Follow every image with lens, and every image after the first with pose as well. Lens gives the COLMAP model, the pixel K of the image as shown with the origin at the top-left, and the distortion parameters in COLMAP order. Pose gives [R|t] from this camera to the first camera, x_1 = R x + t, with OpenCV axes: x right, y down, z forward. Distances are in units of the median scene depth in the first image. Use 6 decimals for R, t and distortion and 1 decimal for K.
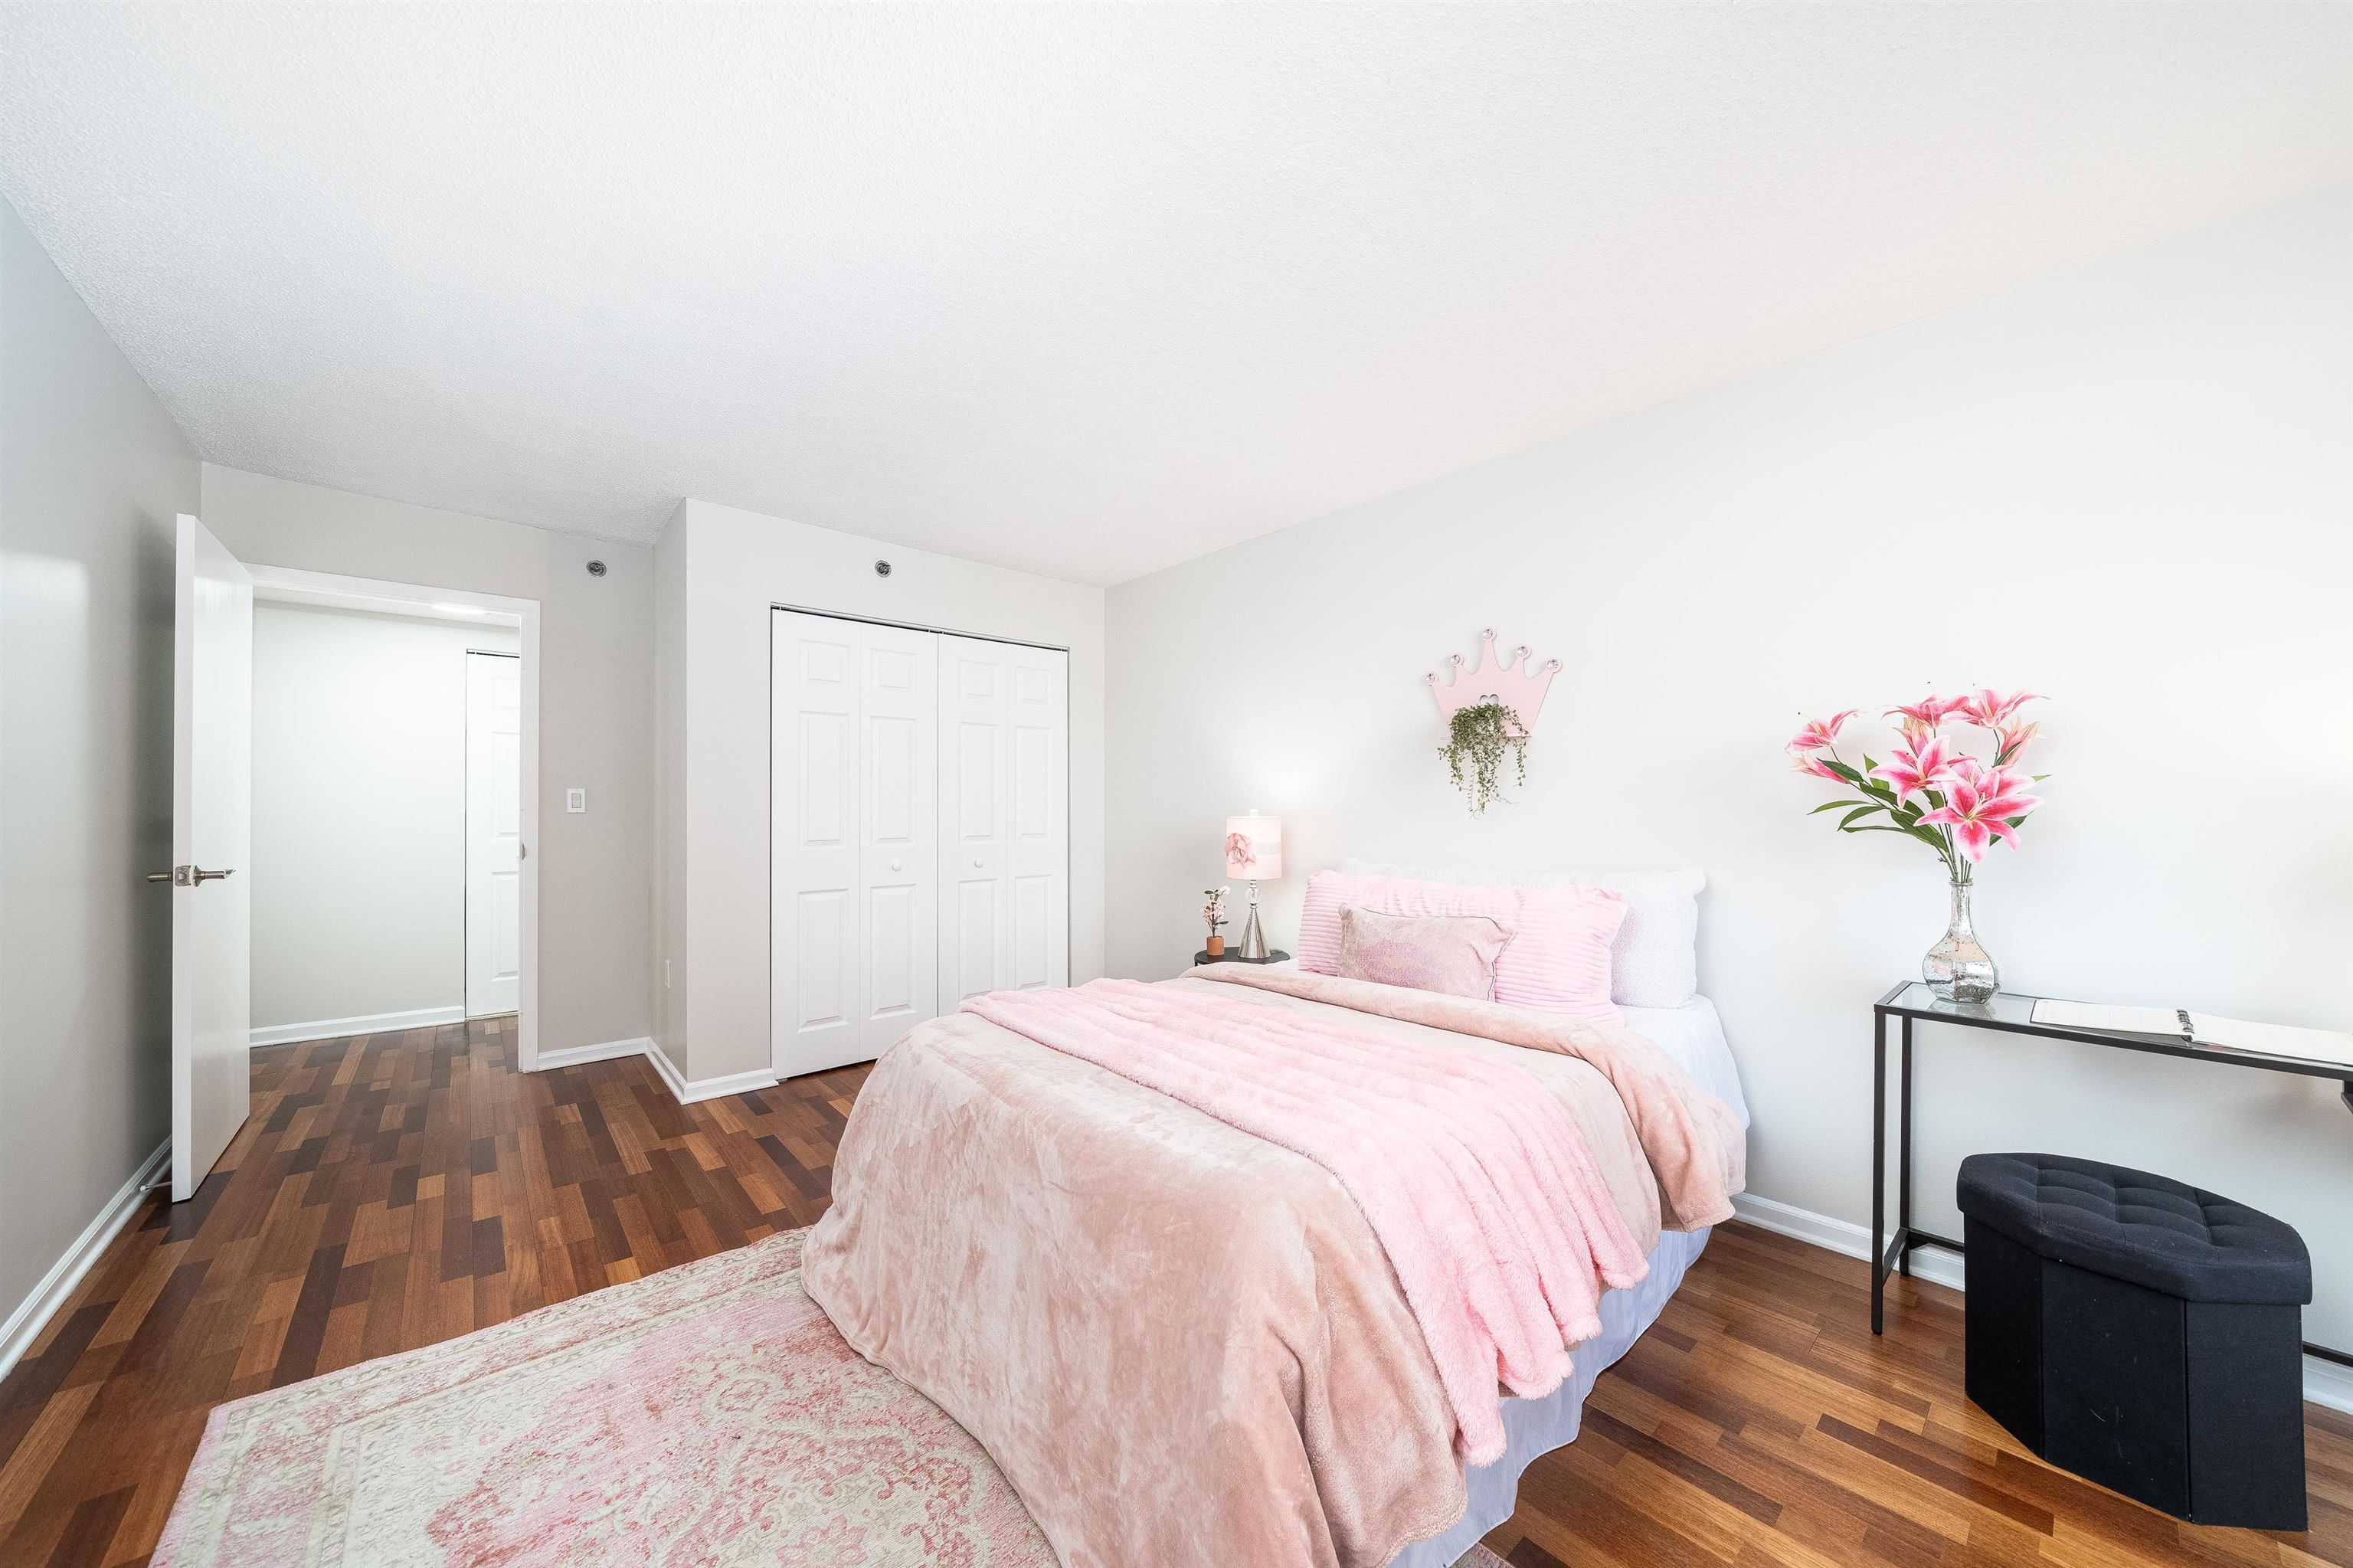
lens RADIAL K [[808.4, 0, 1179.9], [0, 808.4, 795.6], [0, 0, 1]] dist [-0.005859, -0.000105]
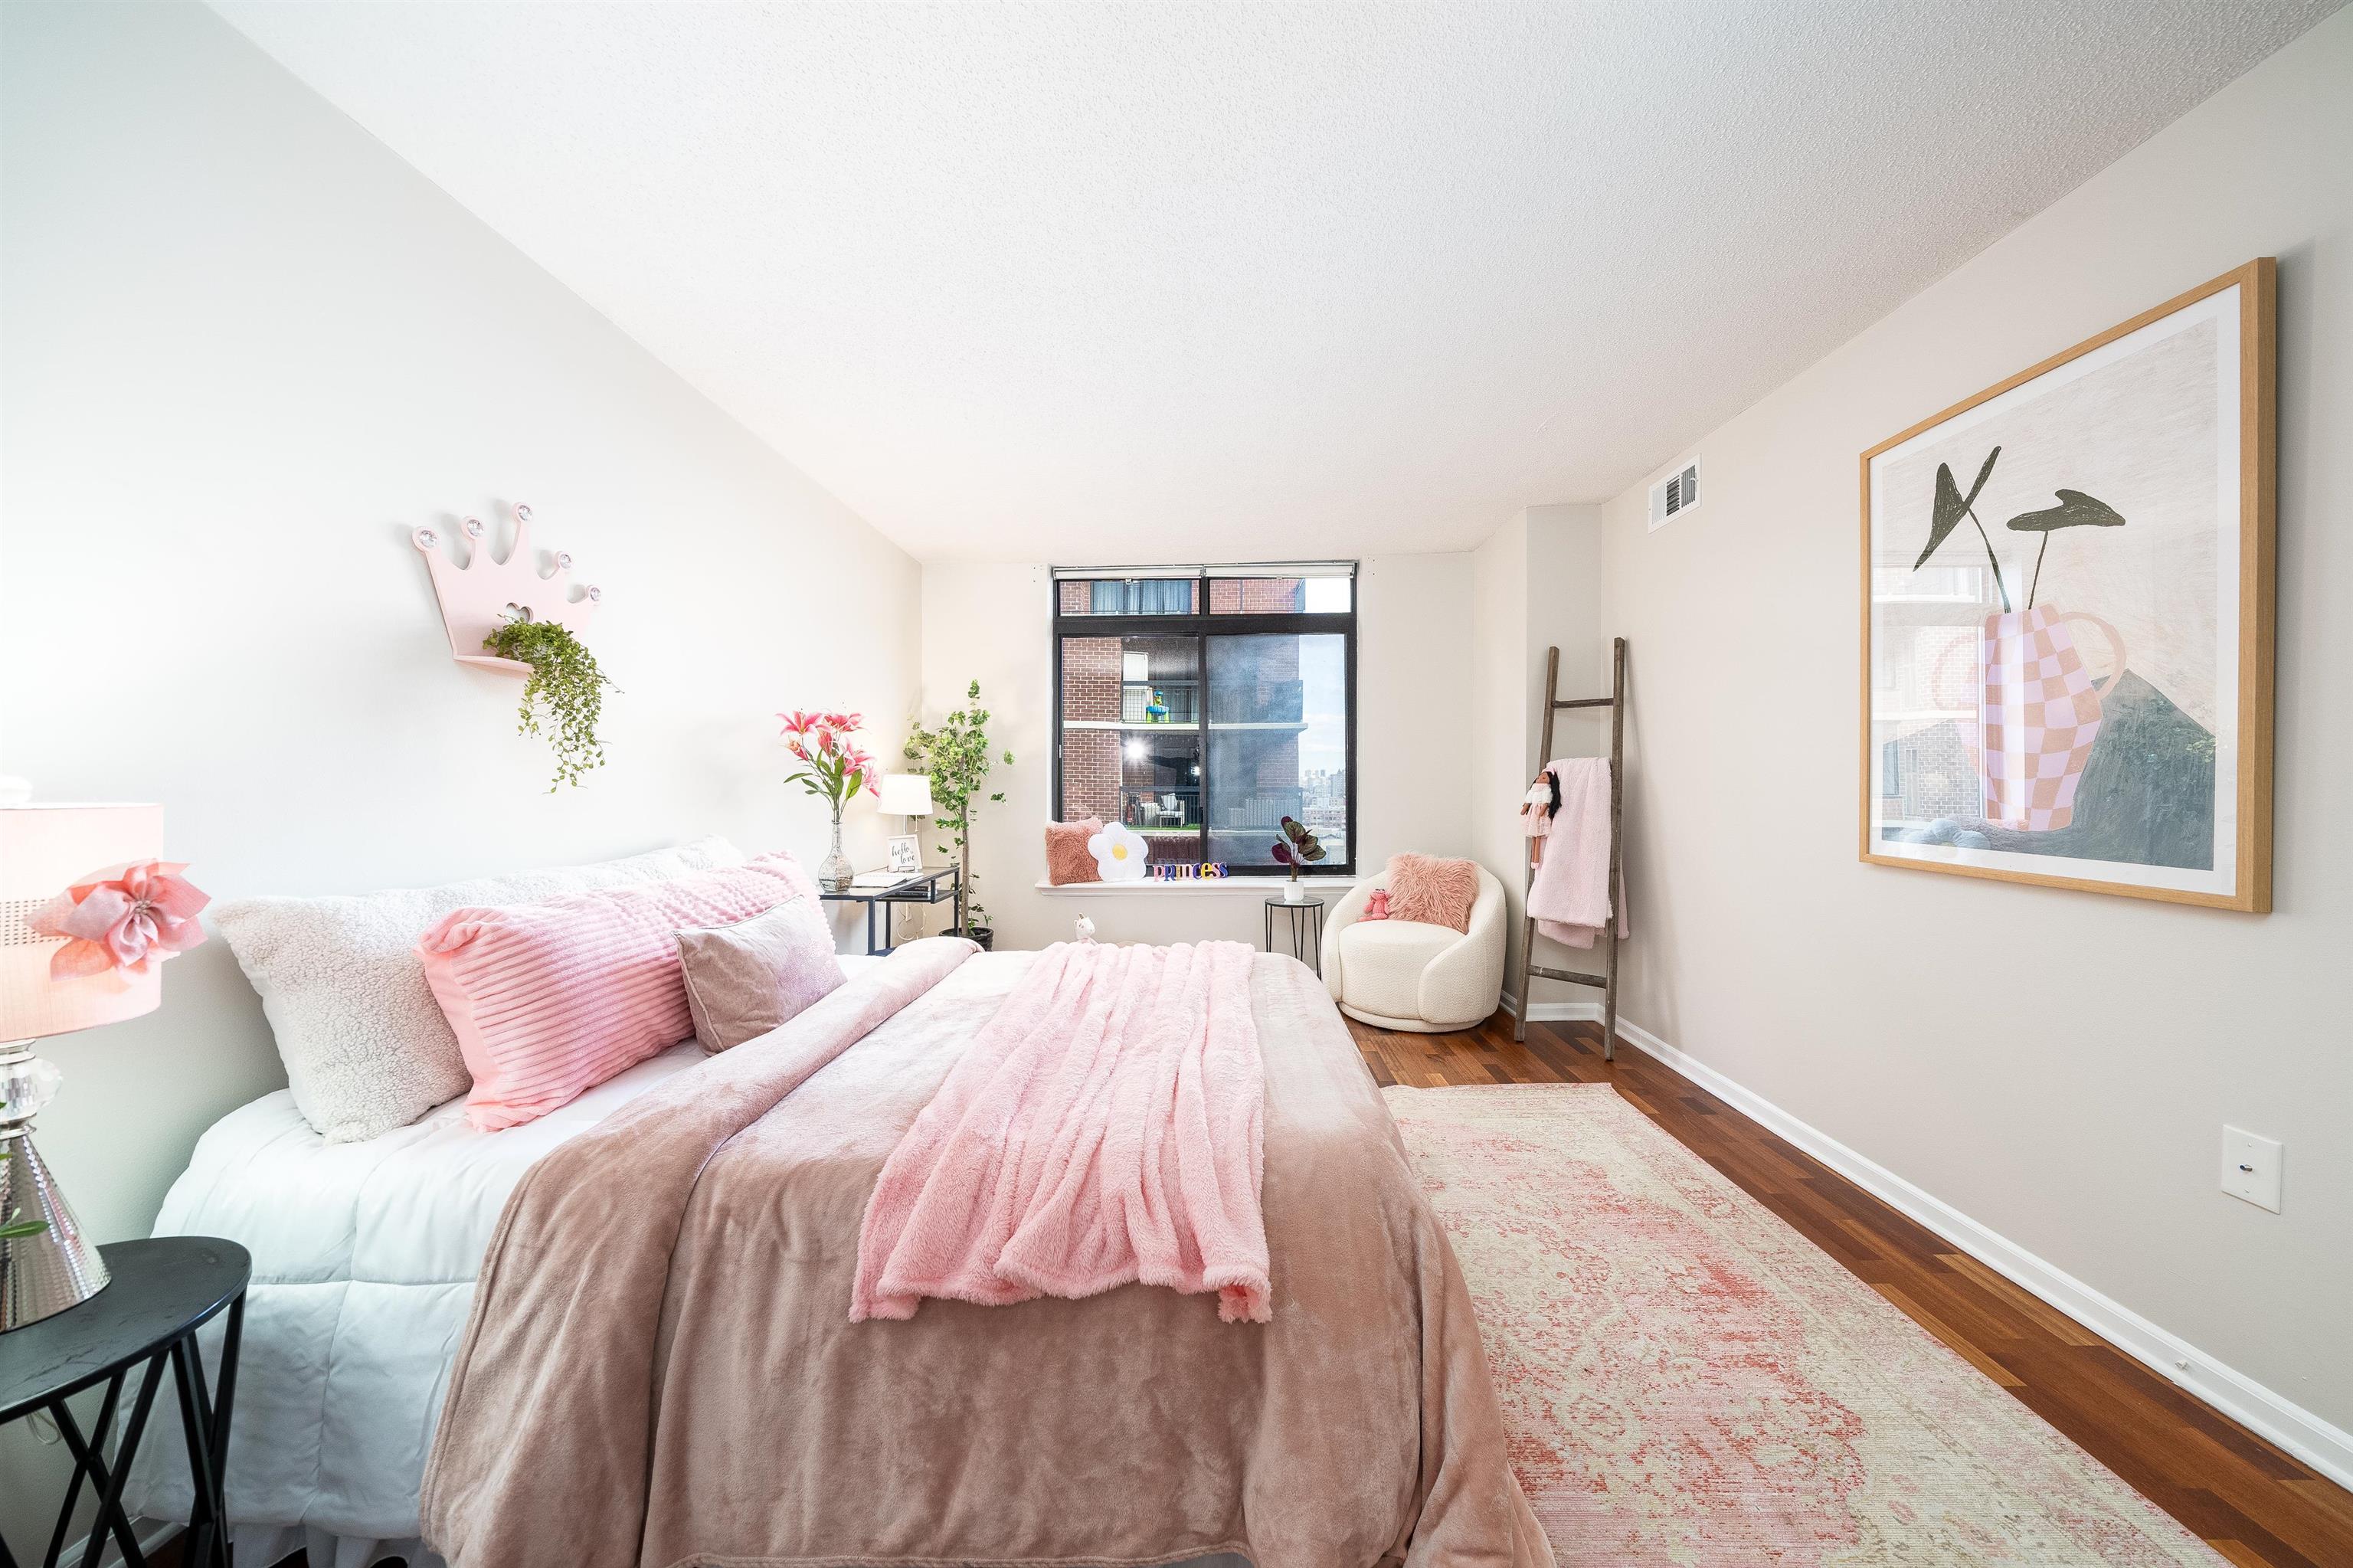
lens RADIAL K [[808.4, 0, 1182.4], [0, 808.4, 784.3], [0, 0, 1]] dist [-0.005859, -0.000105]
pose [[-0.728555, -0.001689, 0.684985, -0.720861], [-0.004852, 0.999985, -0.002694, 0.032655], [-0.684970, -0.005286, -0.728552, 1.738979]]
